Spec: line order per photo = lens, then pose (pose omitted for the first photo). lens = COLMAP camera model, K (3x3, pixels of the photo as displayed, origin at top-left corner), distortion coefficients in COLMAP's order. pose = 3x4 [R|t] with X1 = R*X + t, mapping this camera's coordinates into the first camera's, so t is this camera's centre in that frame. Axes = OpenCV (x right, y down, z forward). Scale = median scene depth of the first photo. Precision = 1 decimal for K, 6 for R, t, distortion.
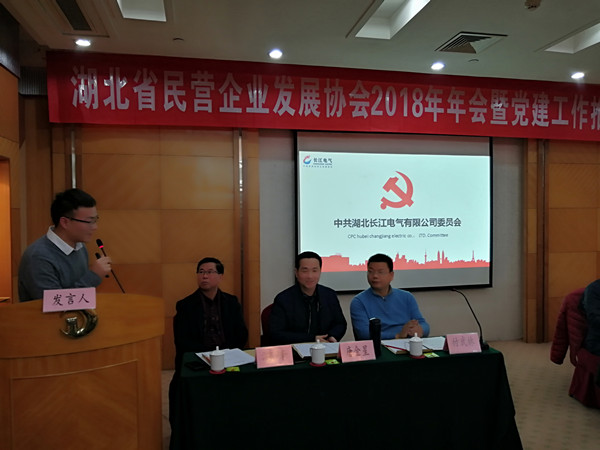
lens RADIAL K [[474.5, 0, 299.2], [0, 474.5, 227.3], [0, 0, 1]] dist [0.027360, 0.005263]
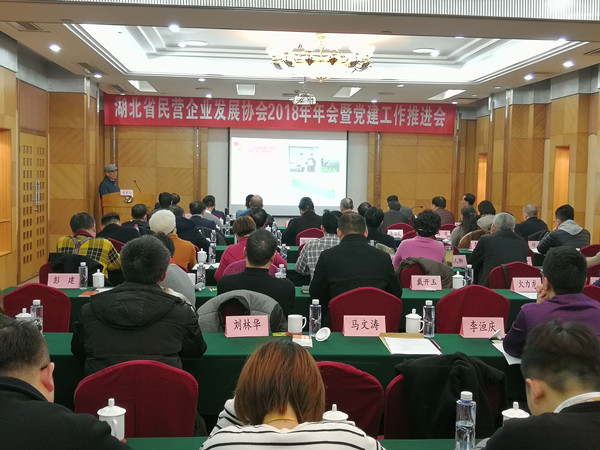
lens RADIAL K [[749.8, 0, 300.5], [0, 749.8, 222.7], [0, 0, 1]] dist [0.206573, 0.000000]
pose [[0.990644, 0.035220, -0.131851, 0.684206], [-0.028288, 0.998136, 0.054085, 0.003999], [0.133510, -0.049849, 0.989793, -1.928502]]
